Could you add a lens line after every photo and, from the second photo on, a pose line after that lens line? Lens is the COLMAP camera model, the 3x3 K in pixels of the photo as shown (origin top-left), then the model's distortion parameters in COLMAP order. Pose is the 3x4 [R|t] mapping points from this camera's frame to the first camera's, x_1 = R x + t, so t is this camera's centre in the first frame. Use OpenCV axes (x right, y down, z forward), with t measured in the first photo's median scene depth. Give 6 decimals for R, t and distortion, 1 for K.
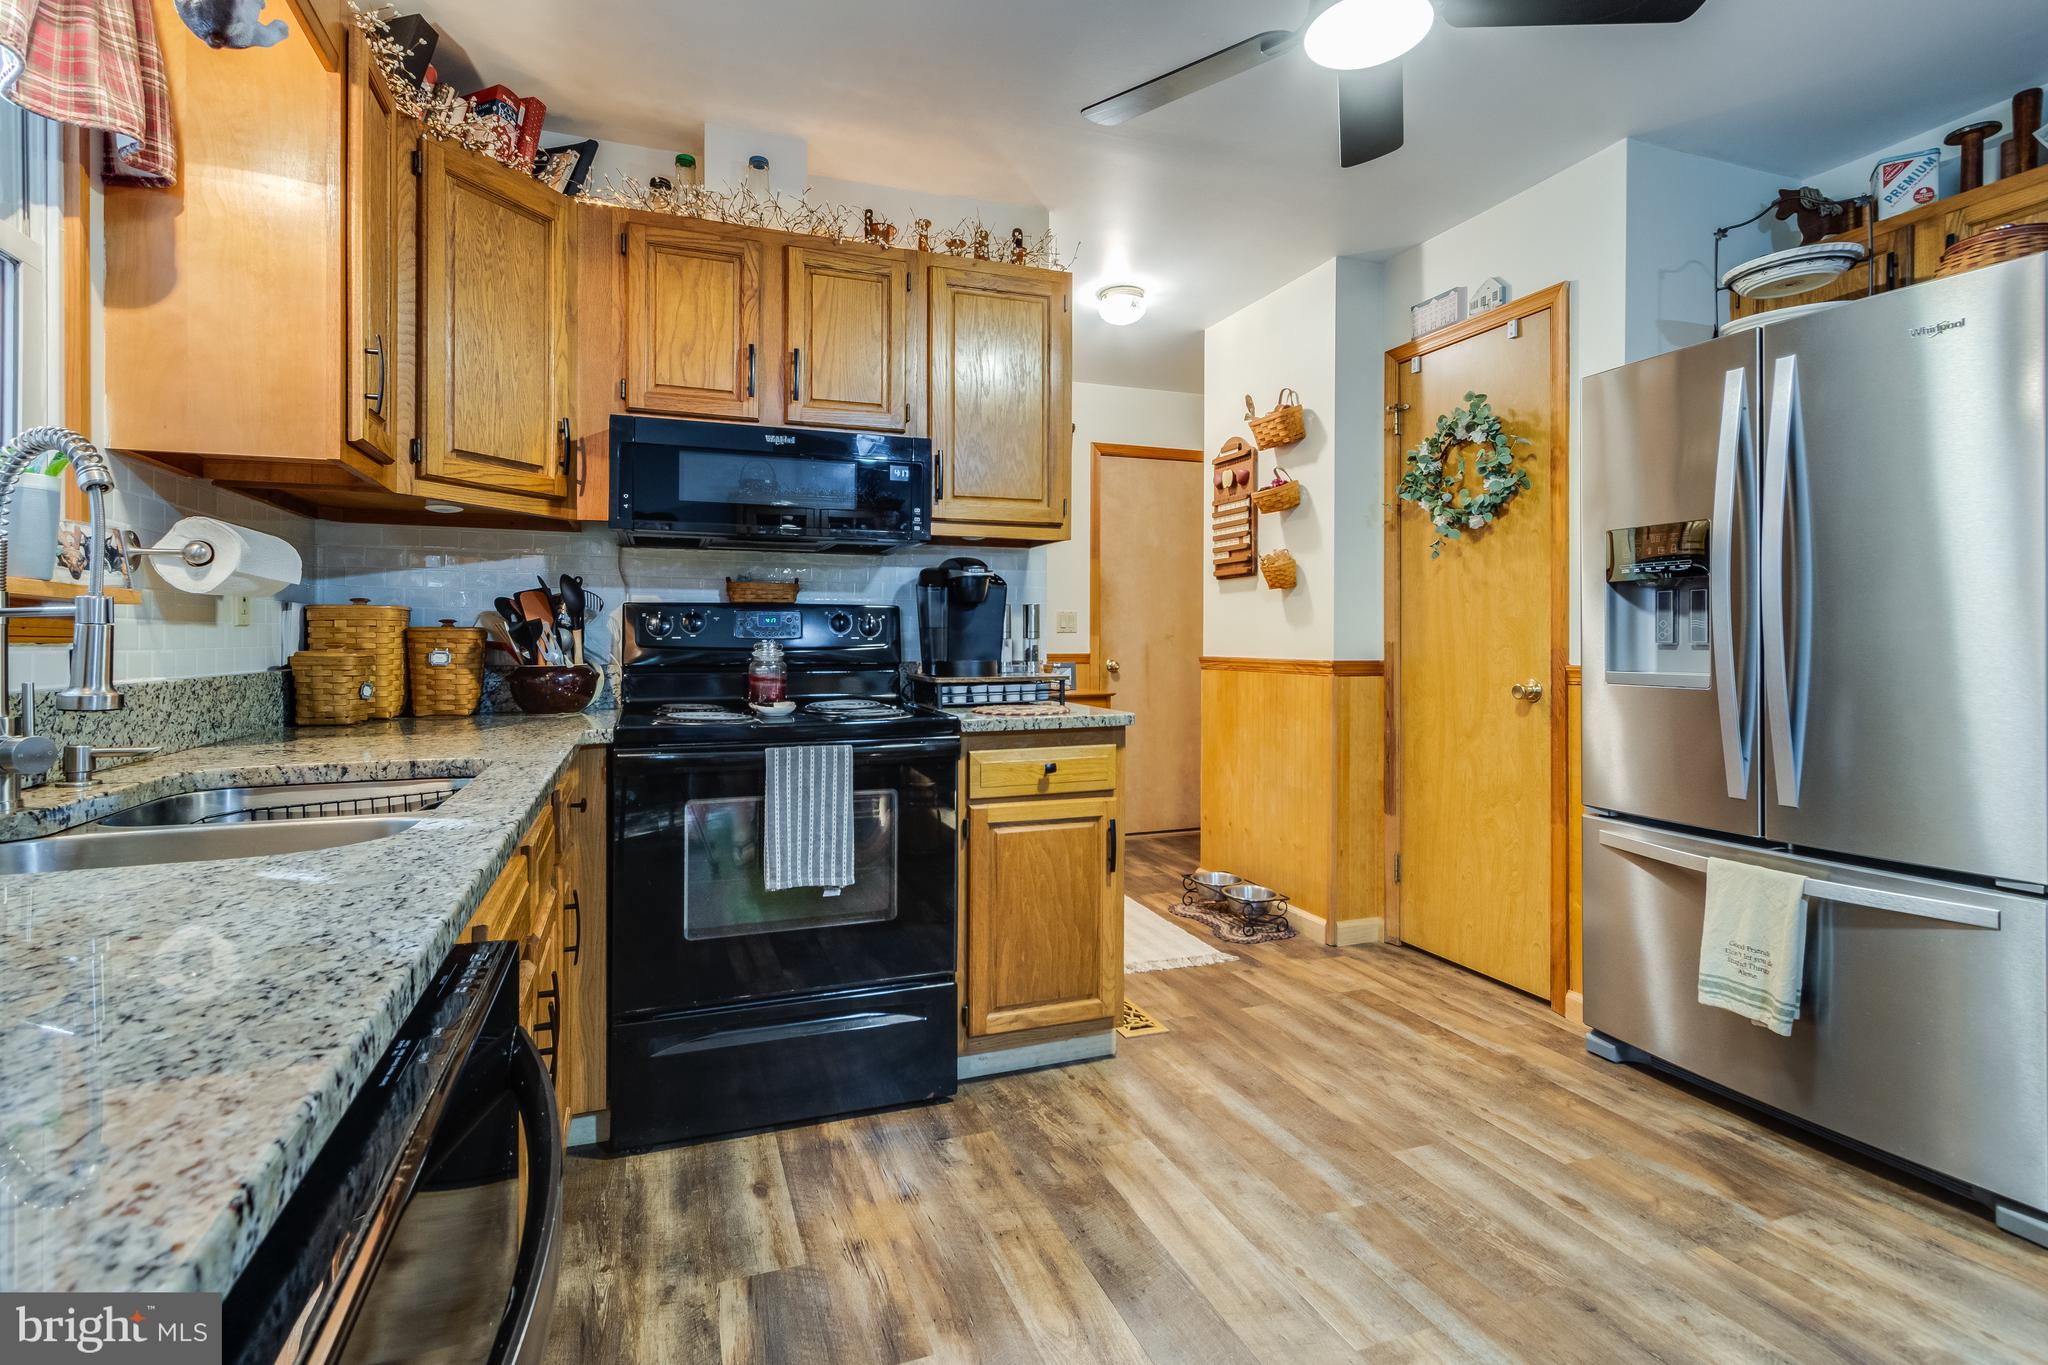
lens RADIAL K [[961.9, 0, 981.5], [0, 961.9, 660.8], [0, 0, 1]] dist [0.009150, -0.002488]
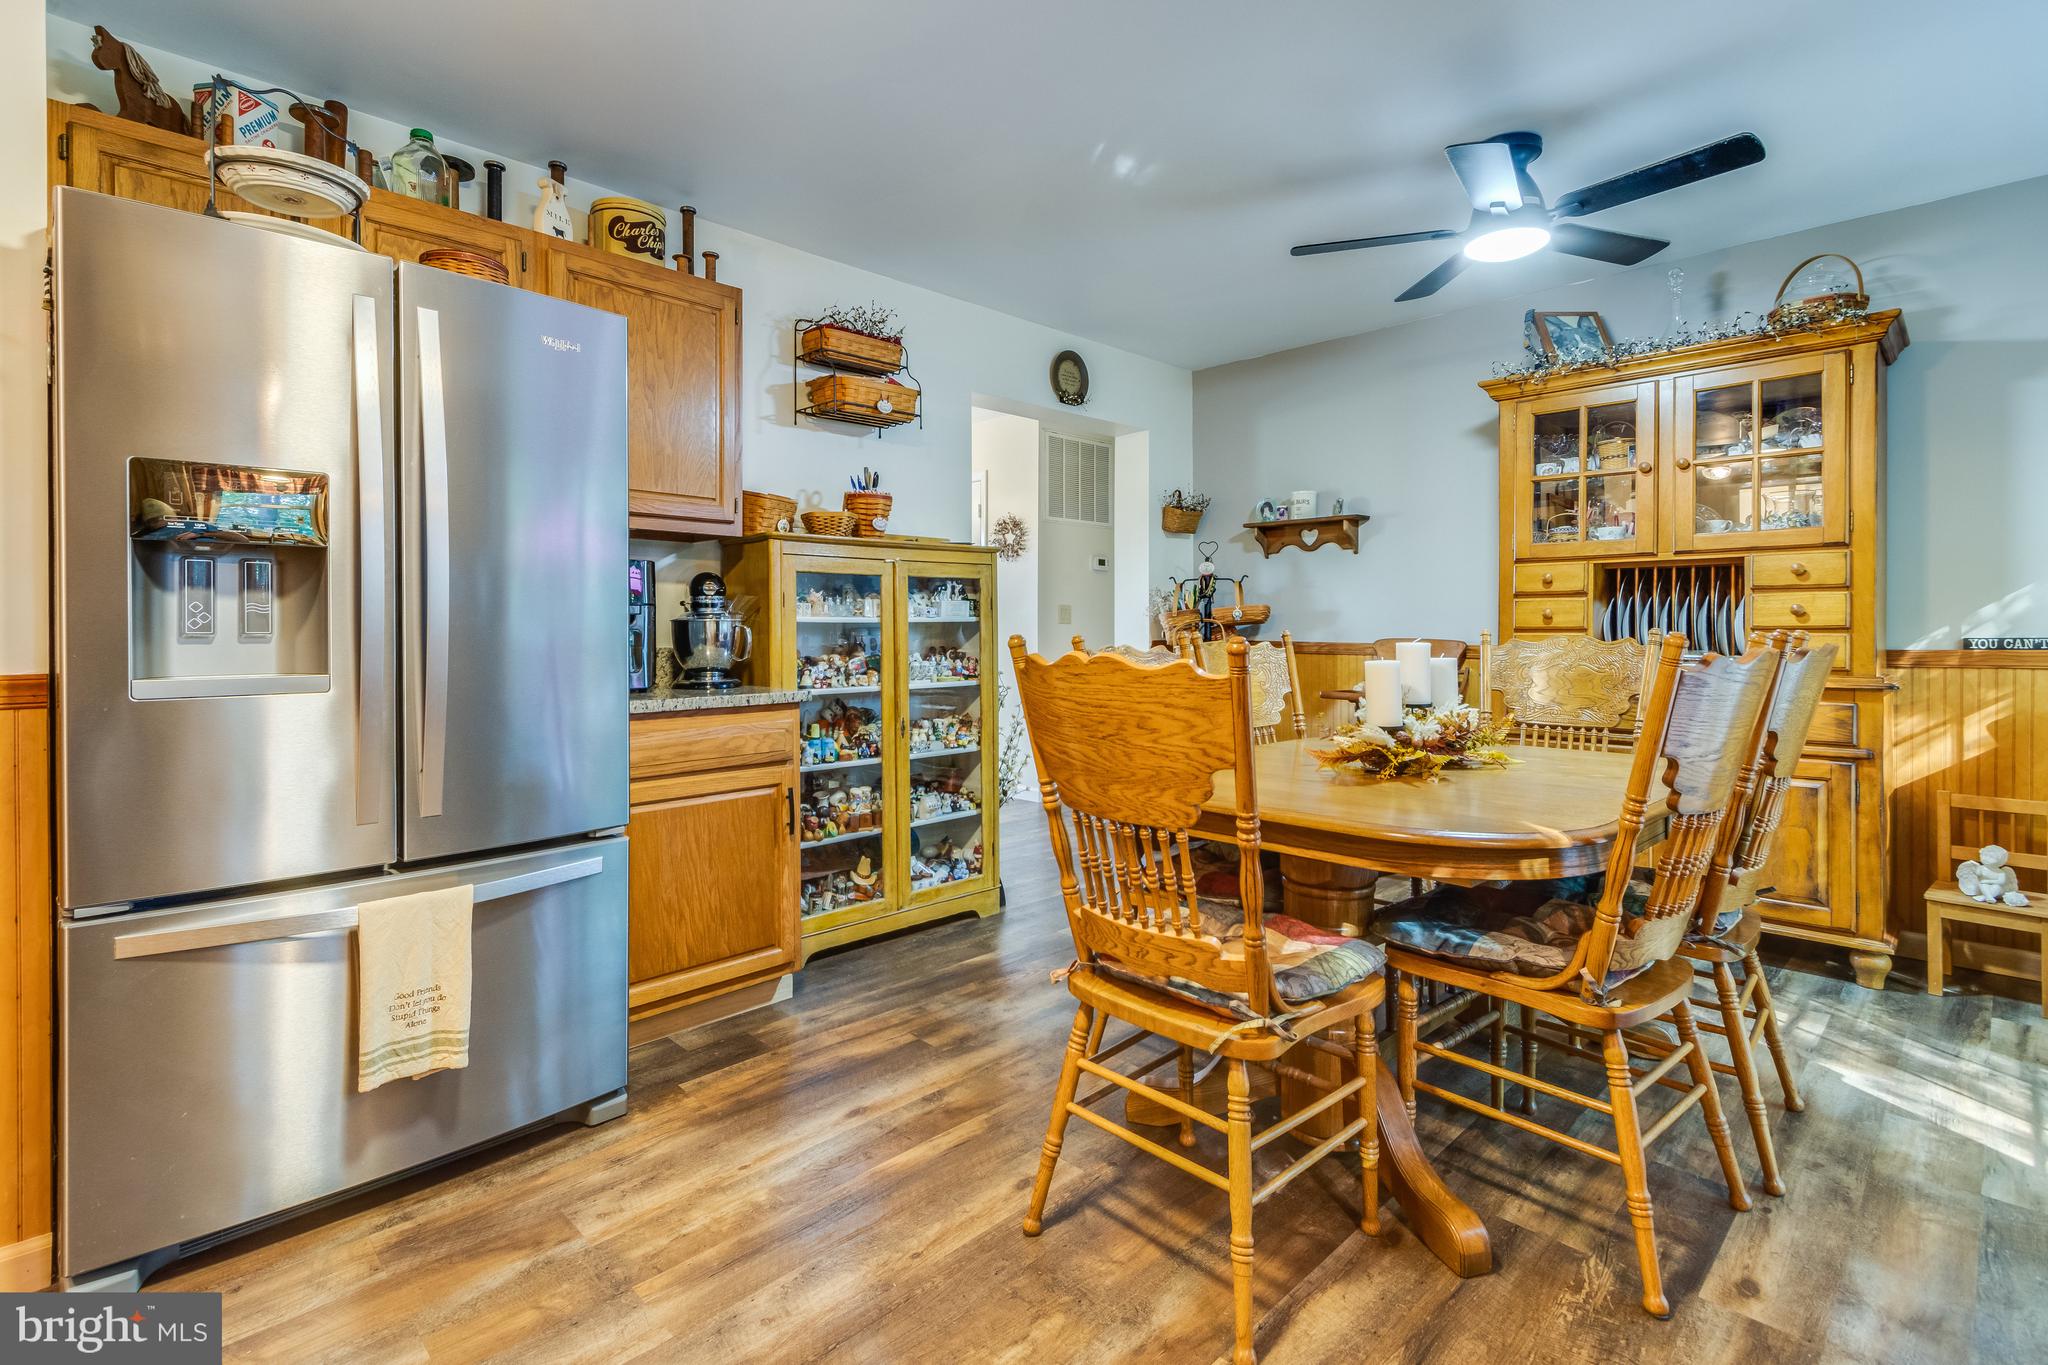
lens RADIAL K [[961.9, 0, 997.8], [0, 961.9, 635.3], [0, 0, 1]] dist [0.009150, -0.002488]
pose [[-0.415501, -0.001484, 0.909592, -0.171147], [0.026082, 0.999568, 0.013545, -0.014281], [-0.909219, 0.029352, -0.415283, 0.764383]]
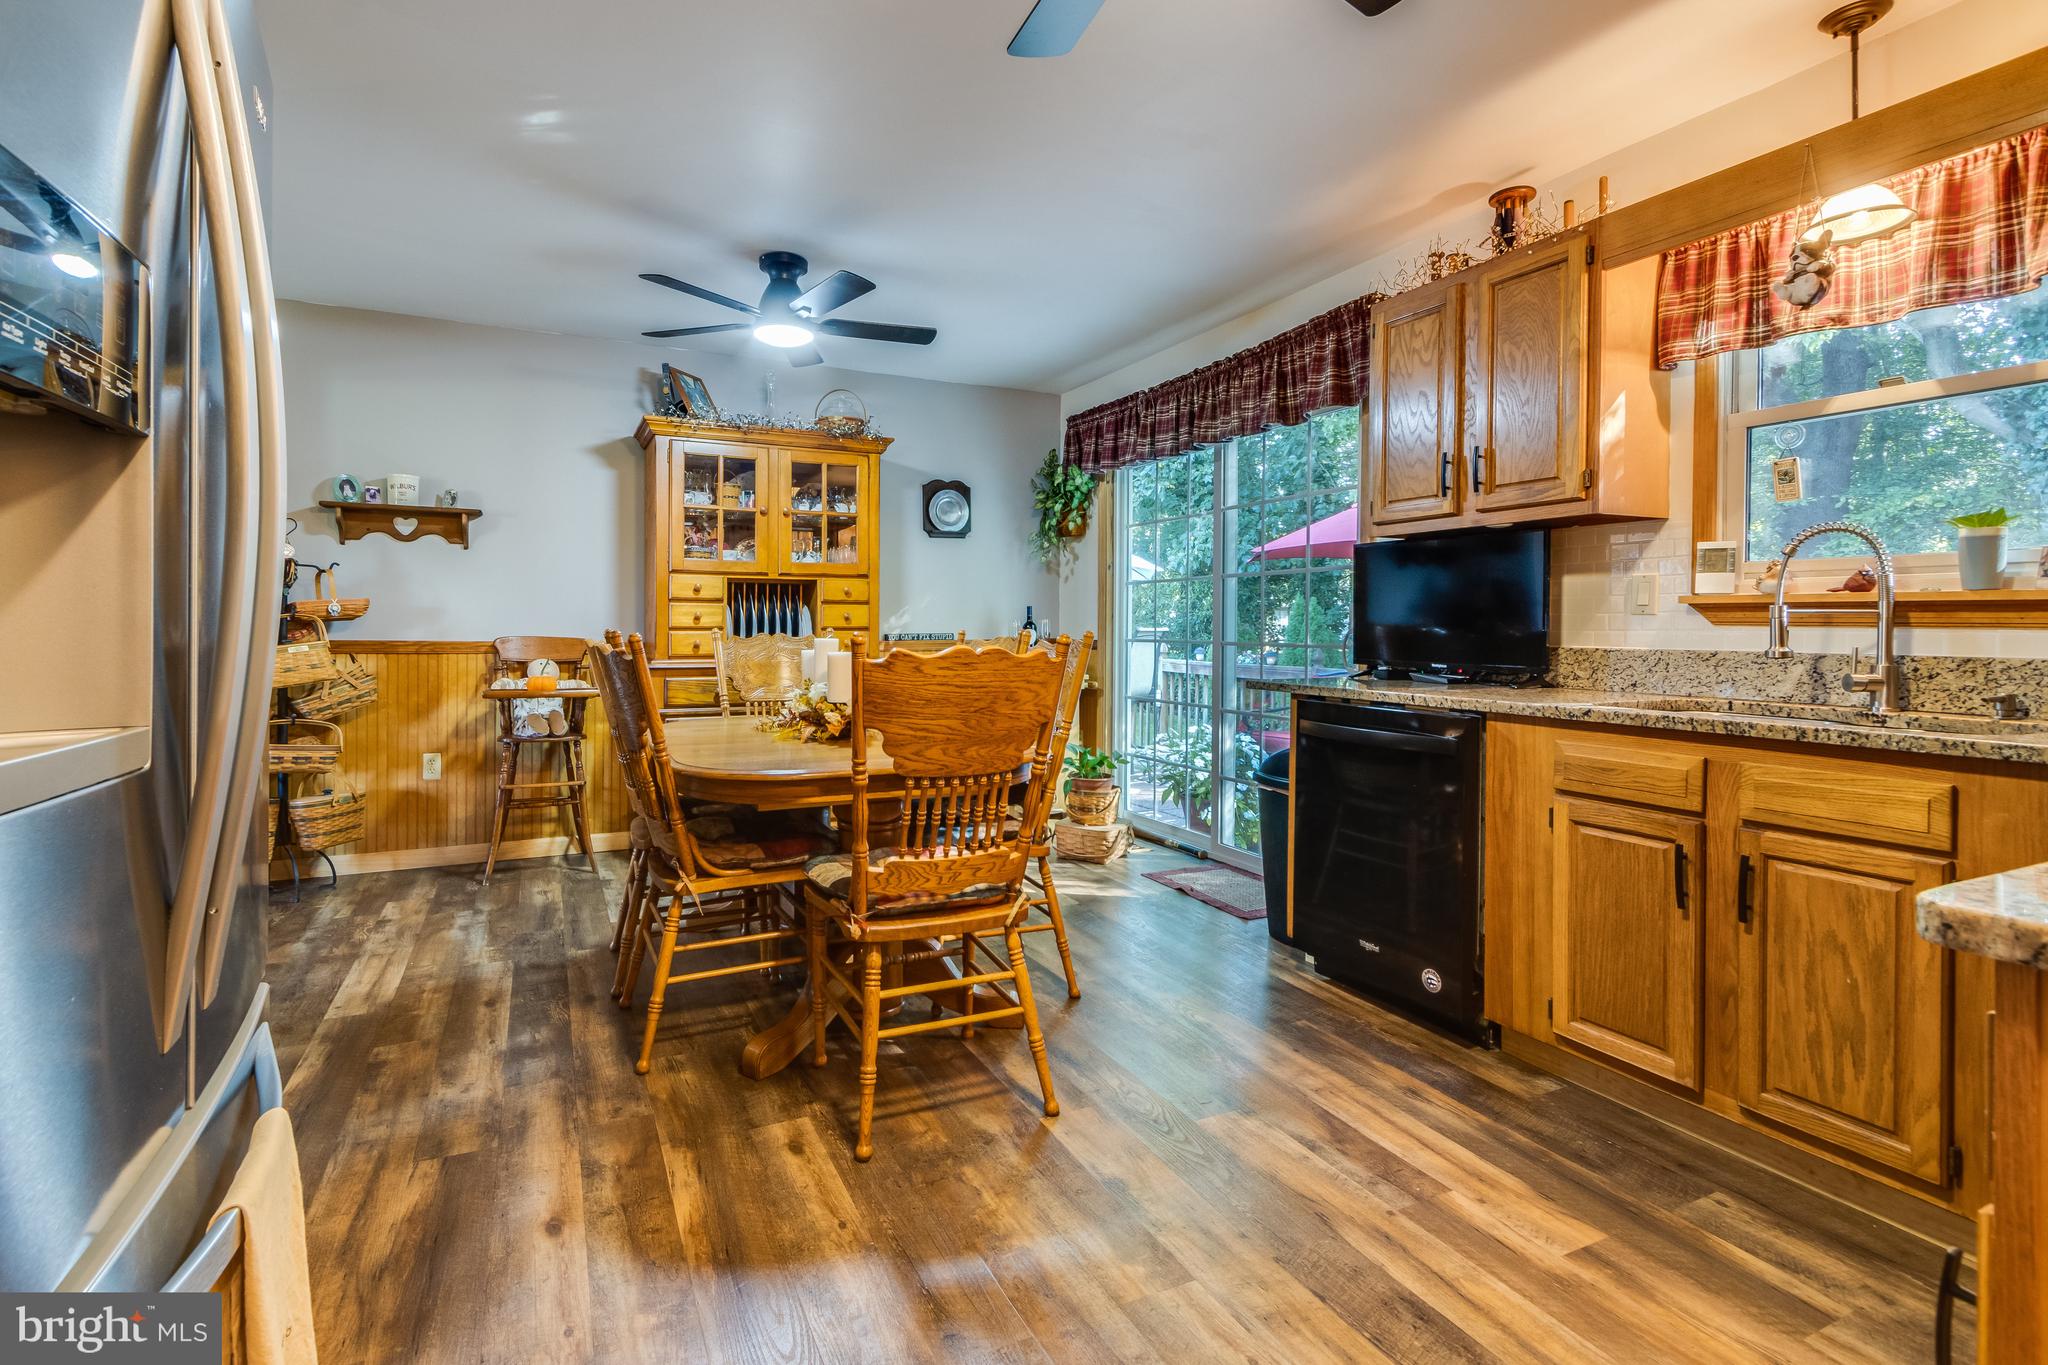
lens RADIAL K [[961.9, 0, 977.1], [0, 961.9, 644.2], [0, 0, 1]] dist [0.009150, -0.002488]
pose [[-0.995561, 0.002095, -0.094094, 0.457674], [-0.001884, 0.999108, 0.042177, -0.028745], [0.094099, 0.042167, -0.994669, 1.261518]]
